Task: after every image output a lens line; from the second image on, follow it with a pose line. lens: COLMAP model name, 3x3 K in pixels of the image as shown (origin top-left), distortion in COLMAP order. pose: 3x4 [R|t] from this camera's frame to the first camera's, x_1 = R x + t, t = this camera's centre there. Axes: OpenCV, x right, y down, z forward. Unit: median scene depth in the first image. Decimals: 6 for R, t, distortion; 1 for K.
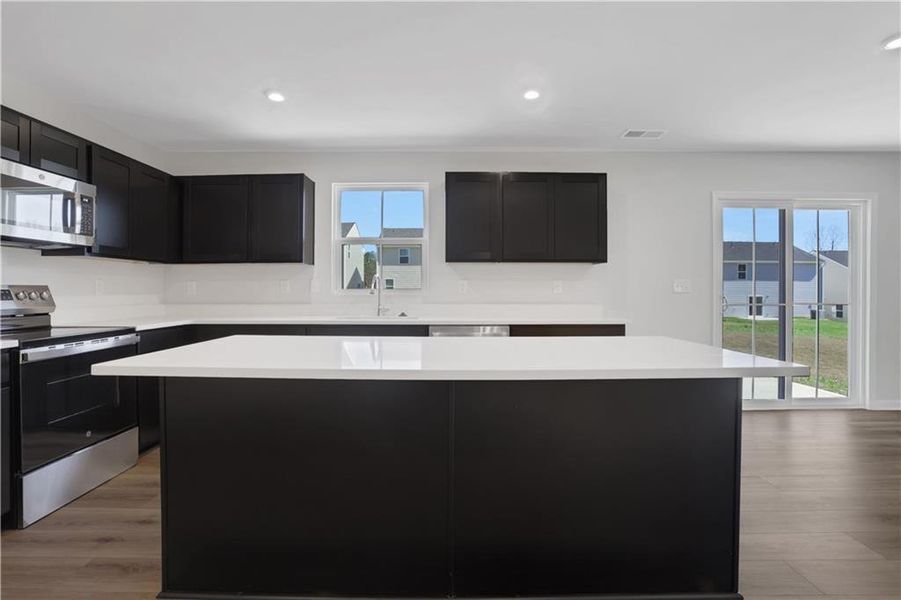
lens RADIAL K [[431.8, 0, 449.7], [0, 431.8, 292.9], [0, 0, 1]] dist [-0.032447, -0.000255]
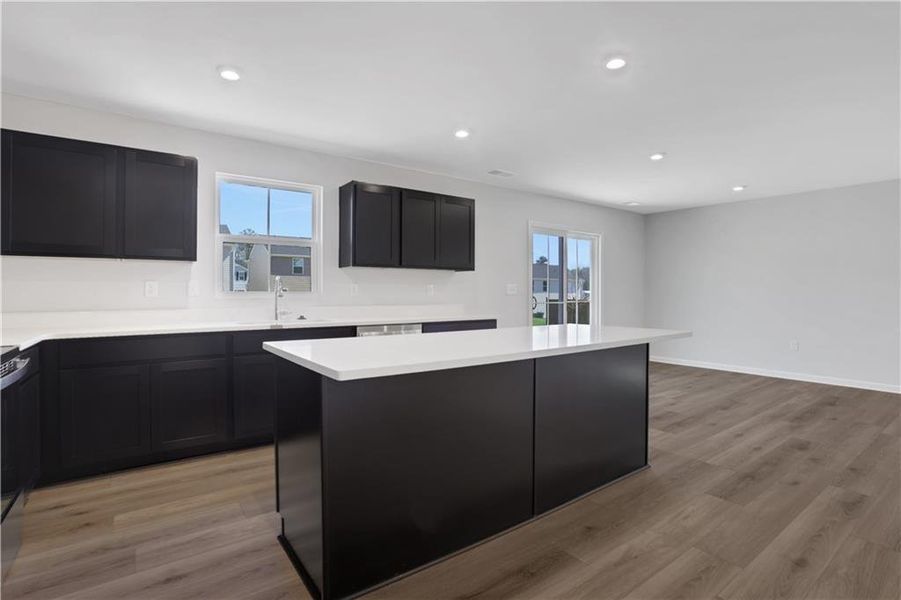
lens RADIAL K [[423.0, 0, 447.0], [0, 423.0, 296.2], [0, 0, 1]] dist [-0.028471, 0.000324]
pose [[0.831072, -0.004207, 0.556149, -0.382330], [0.003788, 0.999991, 0.001904, 0.000524], [-0.556152, 0.000525, 0.831081, 0.018349]]
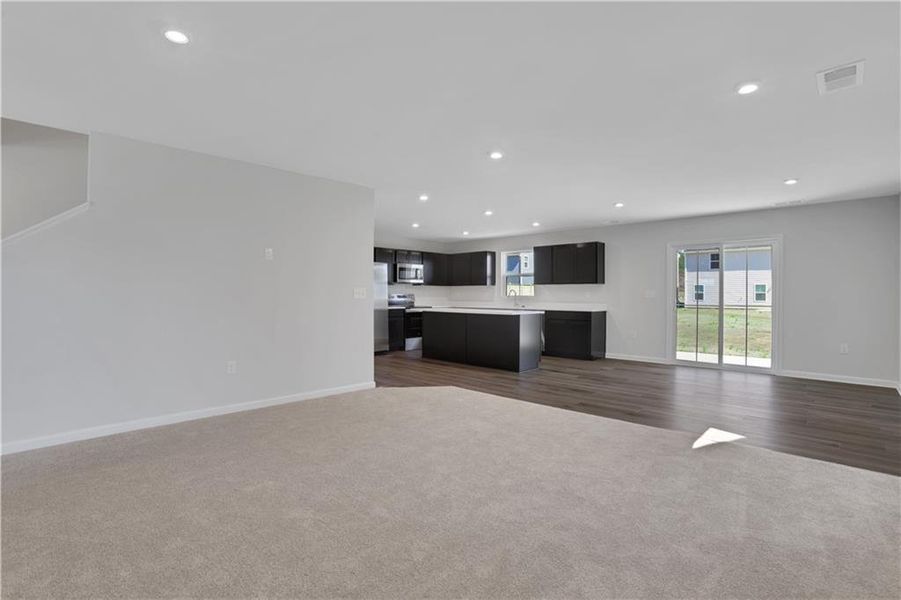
lens RADIAL K [[423.0, 0, 447.0], [0, 423.0, 296.2], [0, 0, 1]] dist [-0.028471, 0.000324]
pose [[0.727052, 0.007002, -0.686547, 1.266915], [-0.011642, 0.999930, -0.002131, 0.004752], [0.686484, 0.009542, 0.727082, -1.053560]]
